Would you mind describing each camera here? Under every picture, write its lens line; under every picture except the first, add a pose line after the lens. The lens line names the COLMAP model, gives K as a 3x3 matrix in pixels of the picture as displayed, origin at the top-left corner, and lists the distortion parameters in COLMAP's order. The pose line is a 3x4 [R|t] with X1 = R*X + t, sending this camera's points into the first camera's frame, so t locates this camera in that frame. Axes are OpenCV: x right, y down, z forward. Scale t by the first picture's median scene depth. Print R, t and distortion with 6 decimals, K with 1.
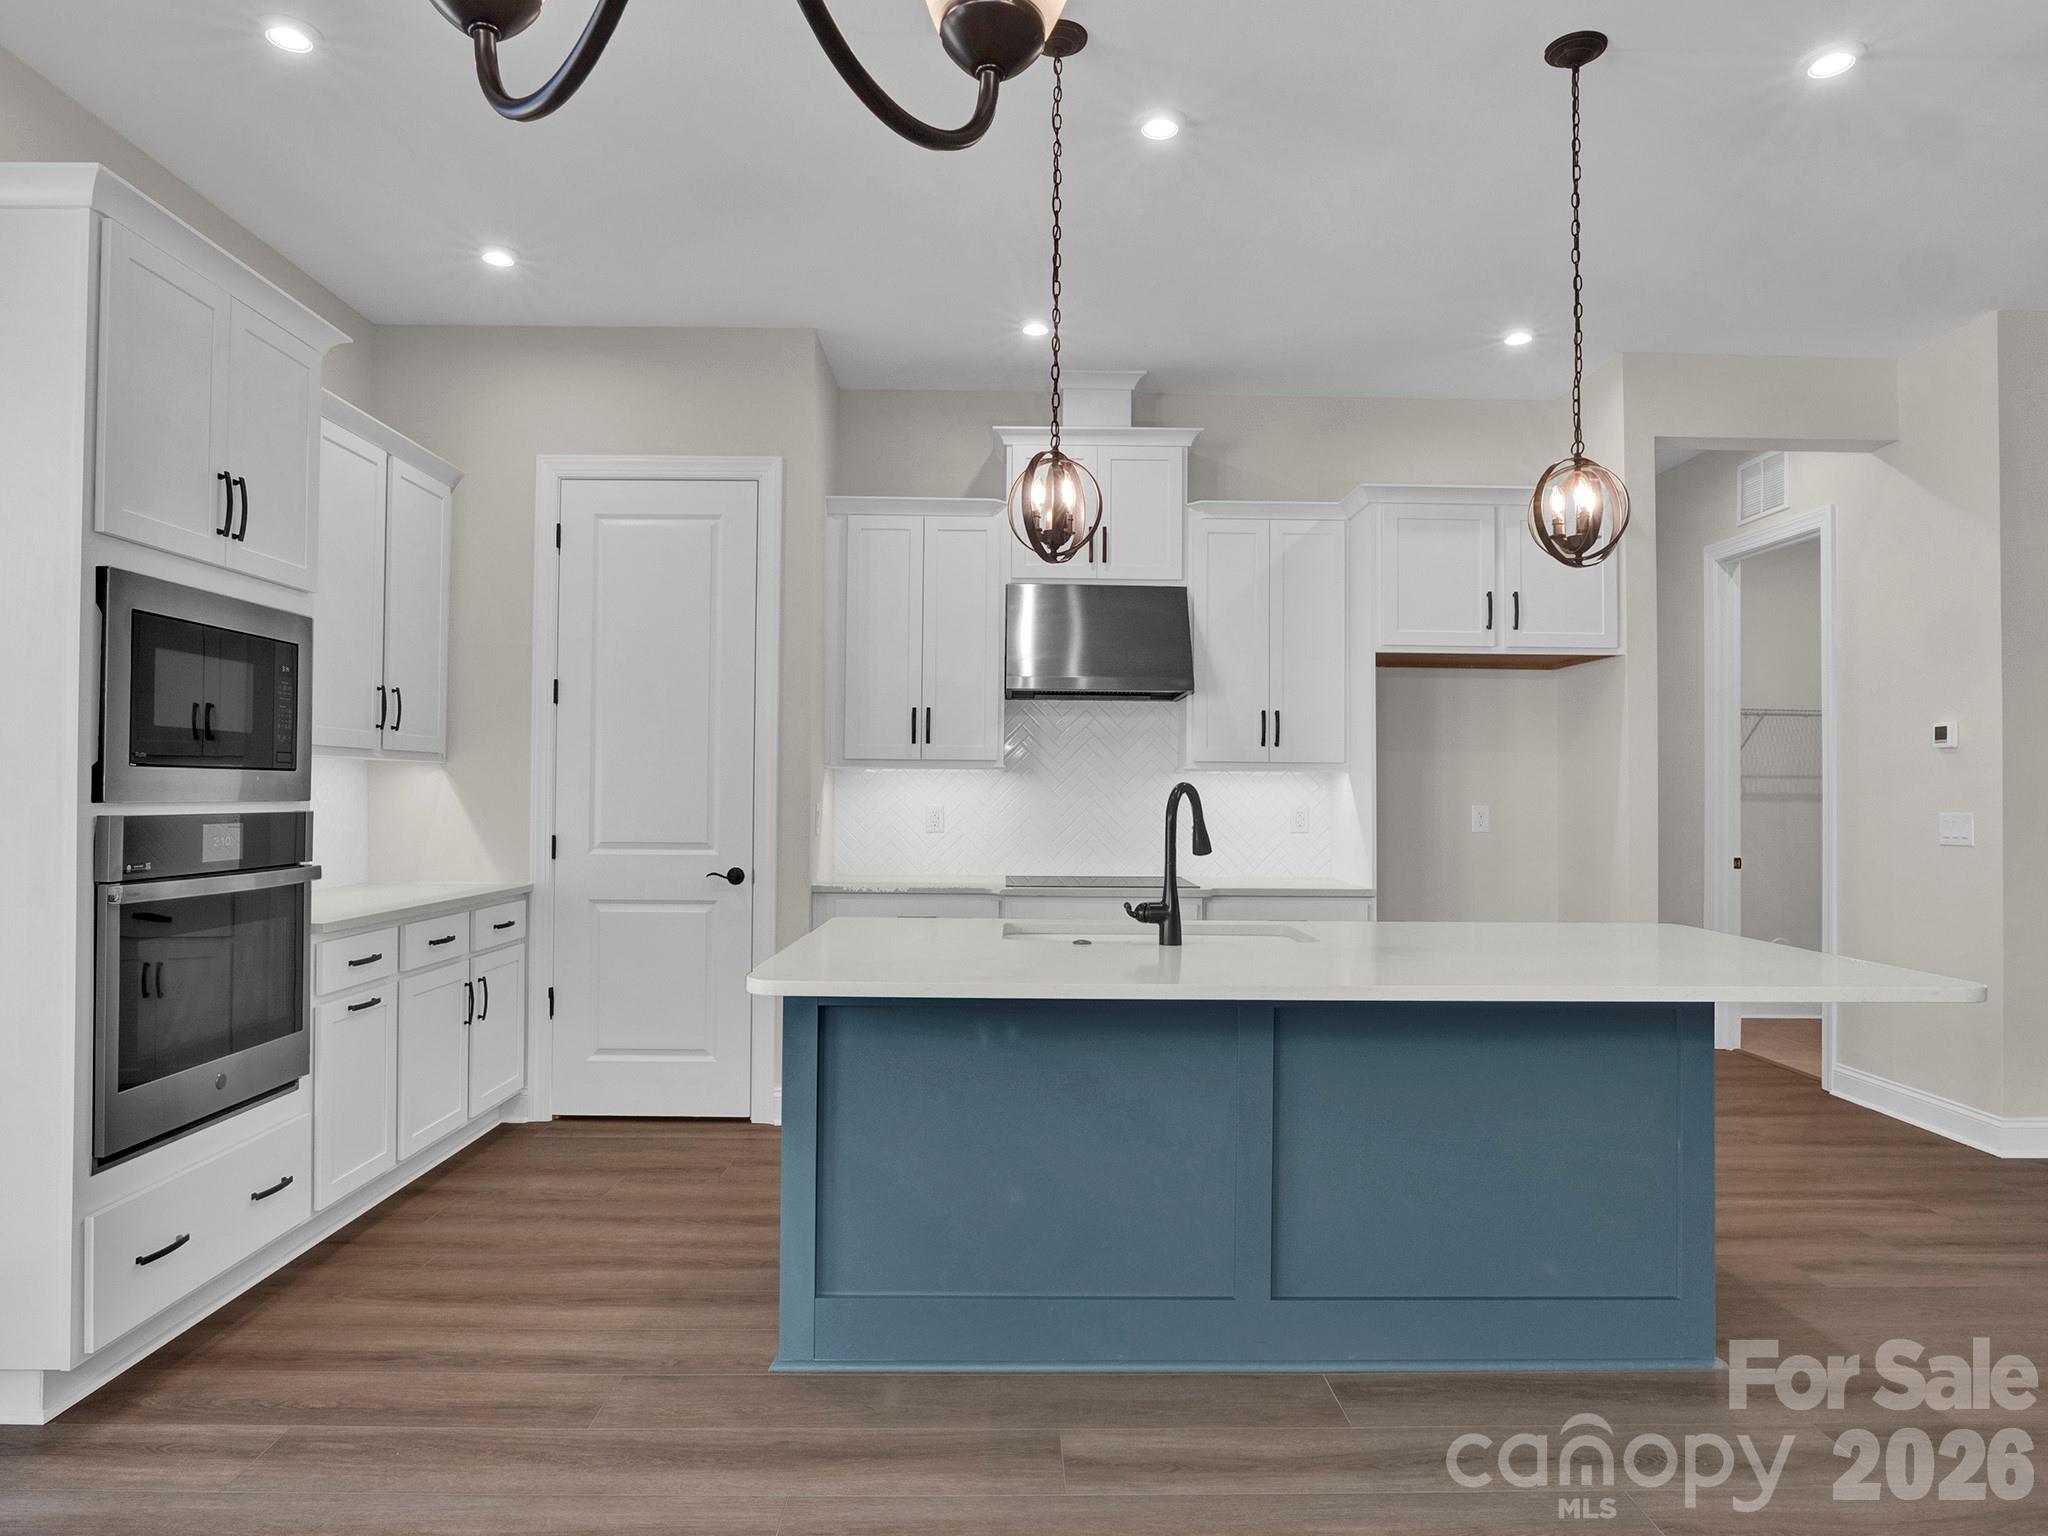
lens RADIAL K [[1234.5, 0, 1030.4], [0, 1234.5, 743.1], [0, 0, 1]] dist [-0.038673, -0.000148]
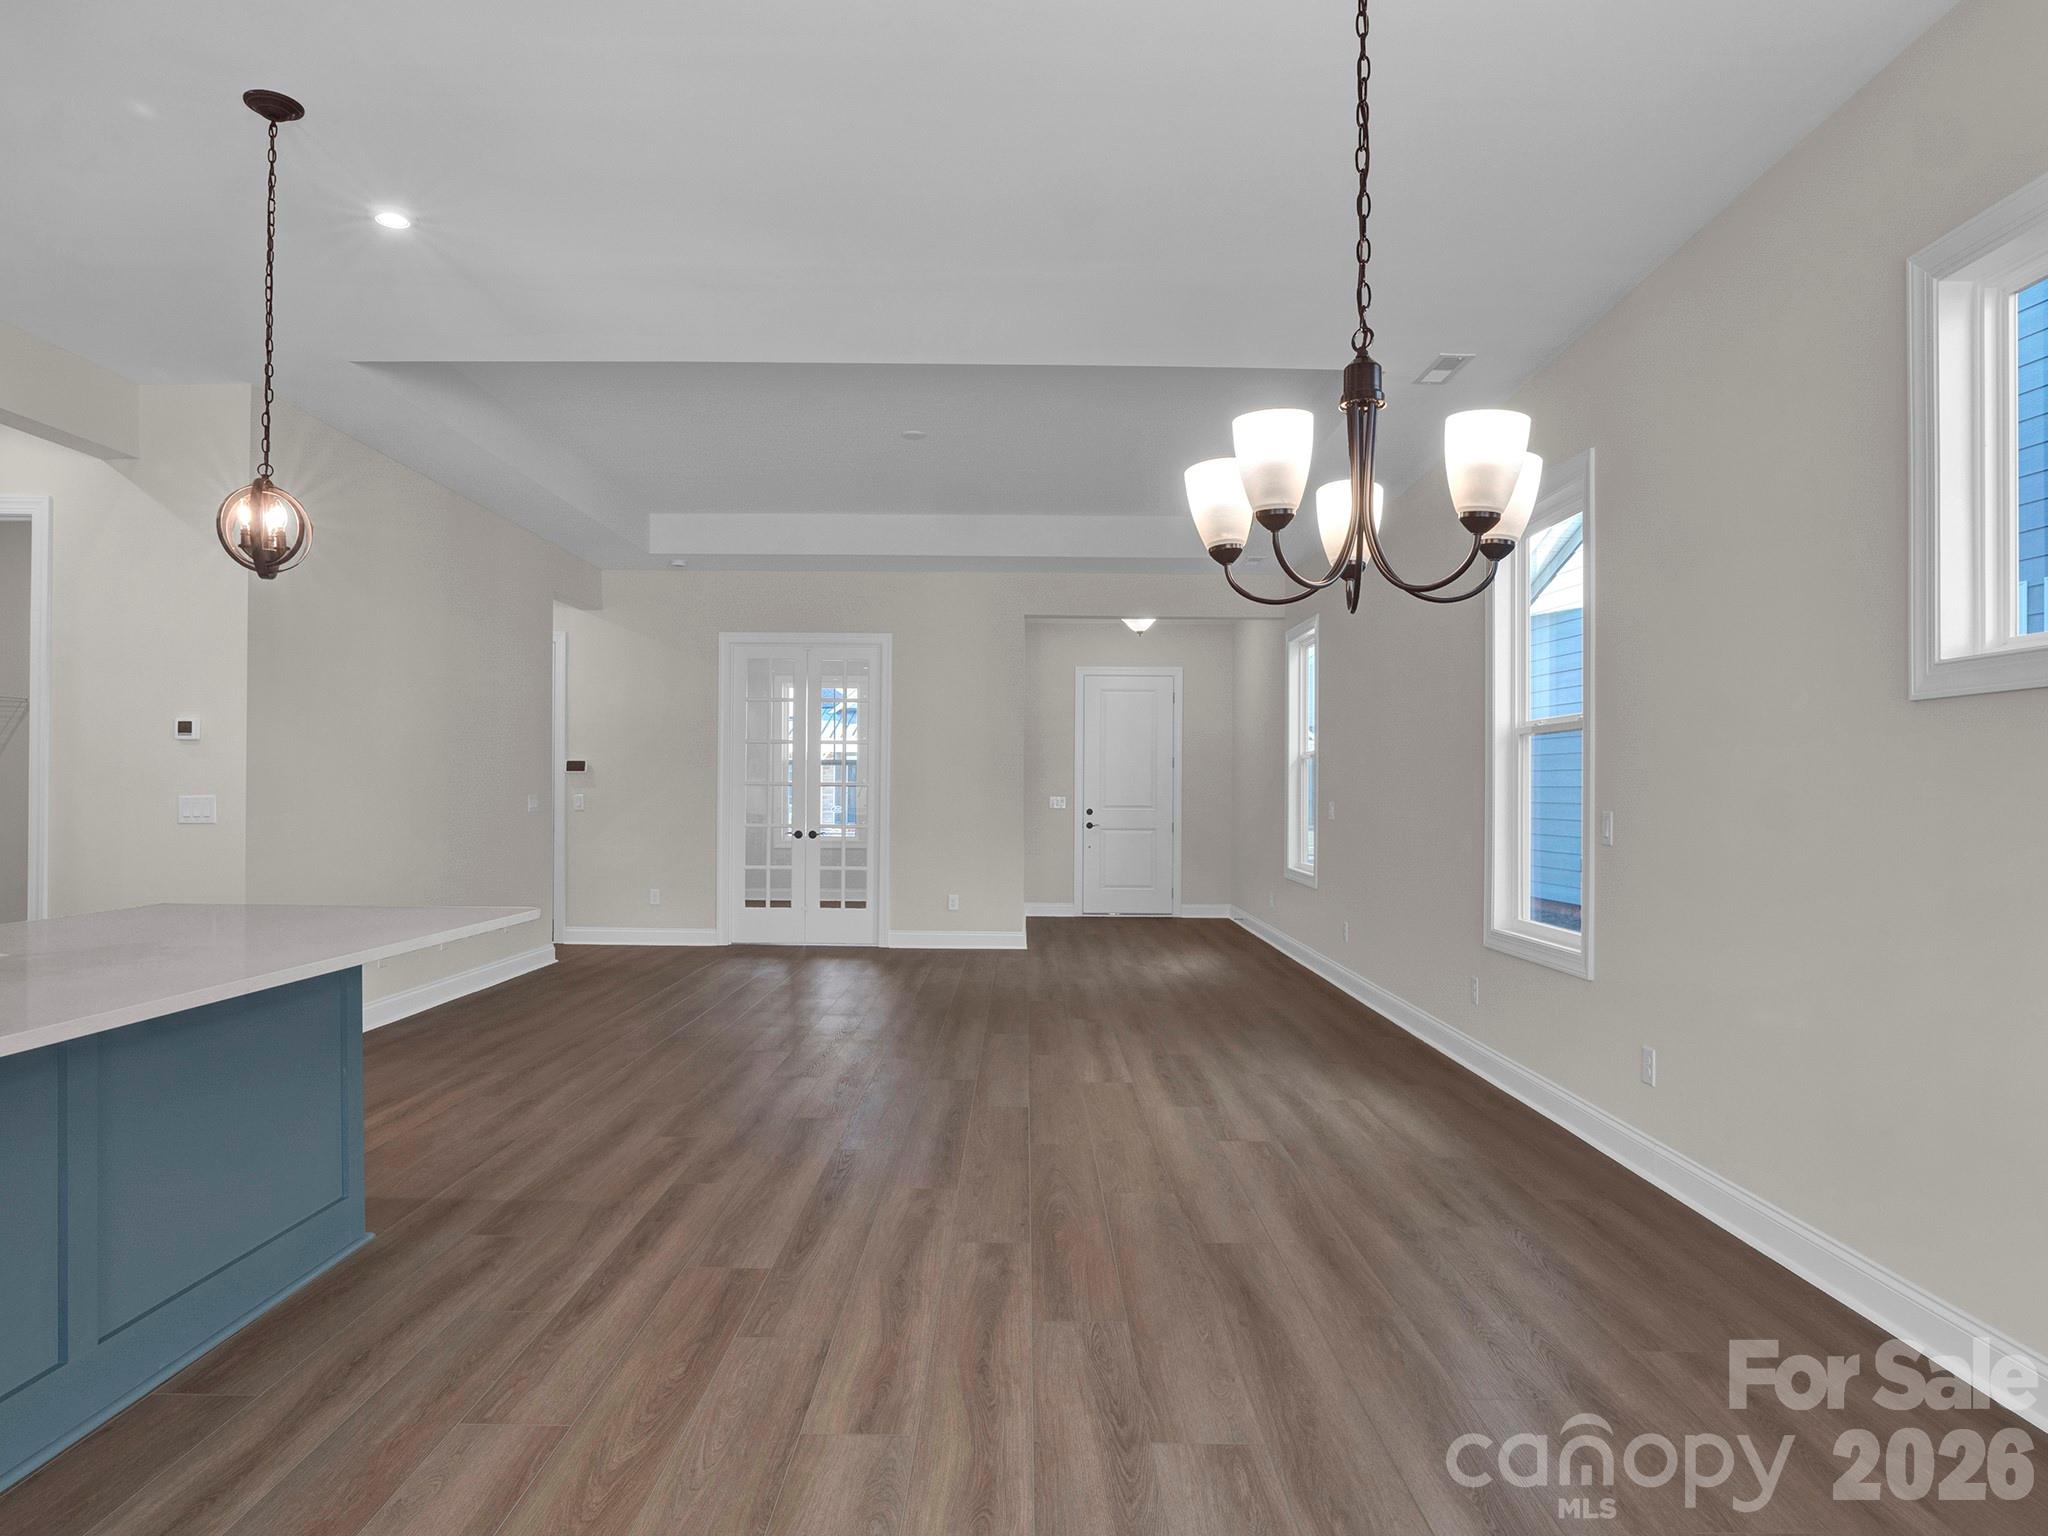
lens RADIAL K [[1234.5, 0, 1030.4], [0, 1234.5, 743.1], [0, 0, 1]] dist [-0.038673, -0.000148]
pose [[0.010076, 0.026991, 0.999585, -0.591722], [-0.045646, 0.998606, -0.026505, 0.001316], [-0.998907, -0.045360, 0.011294, 0.271927]]
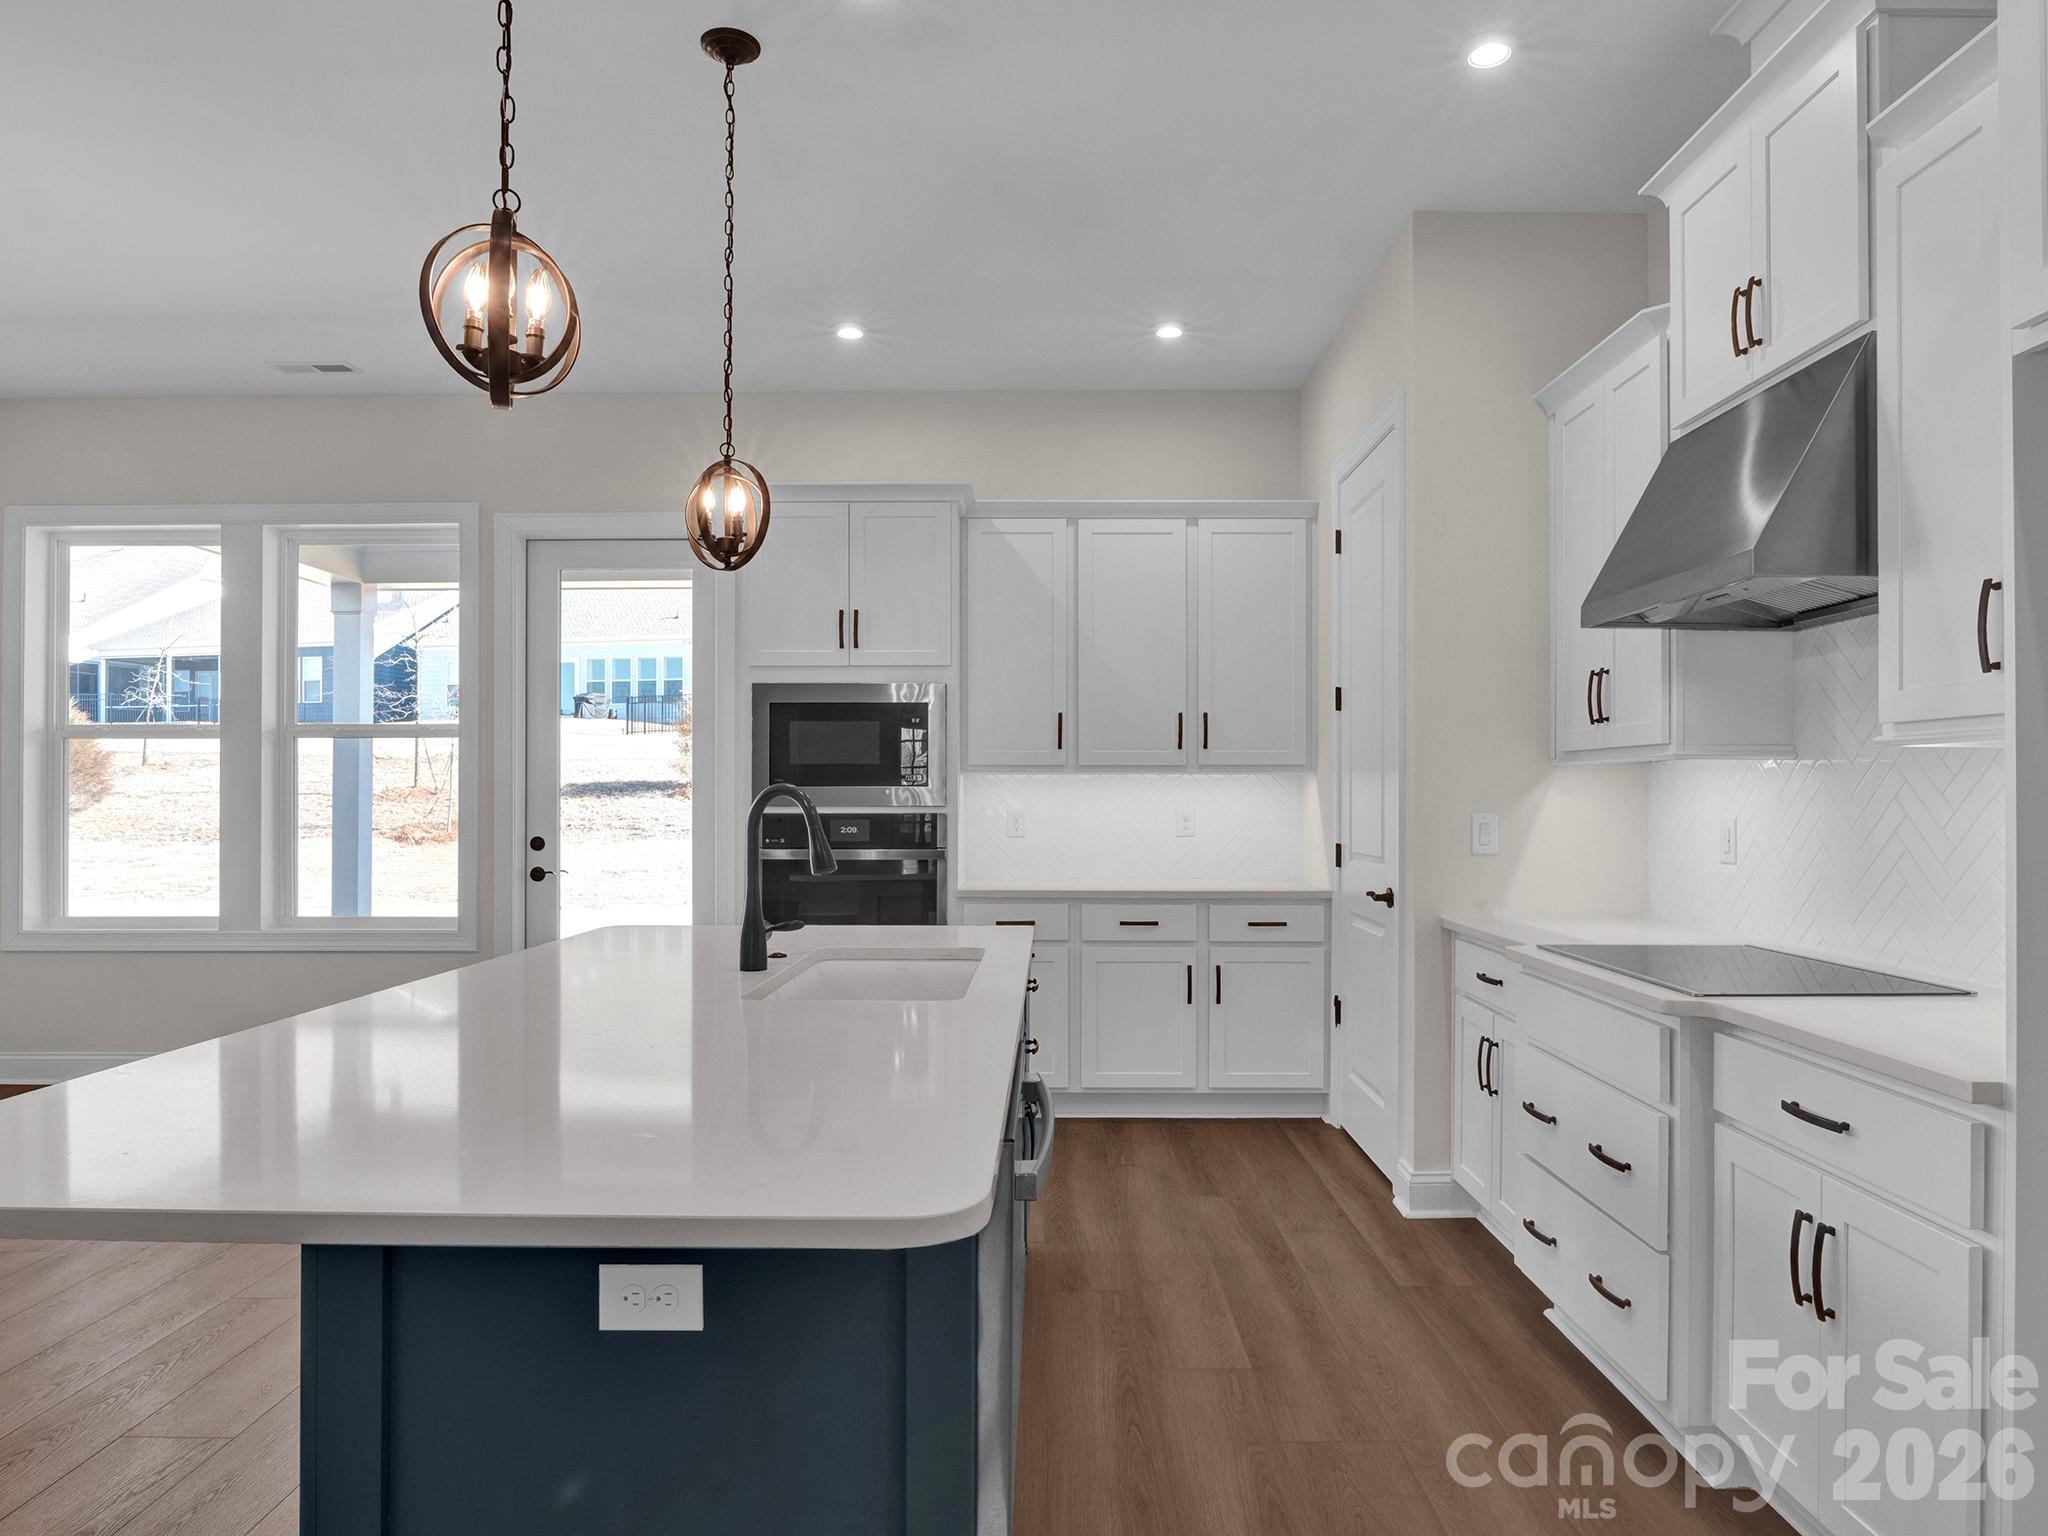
lens RADIAL K [[1259.0, 0, 1050.1], [0, 1259.0, 788.7], [0, 0, 1]] dist [-0.028953, 0.003716]
pose [[-0.012883, -0.014260, -0.999815, 0.931274], [0.038818, 0.999137, -0.014750, 0.053506], [0.999163, -0.039001, -0.012319, 1.143672]]
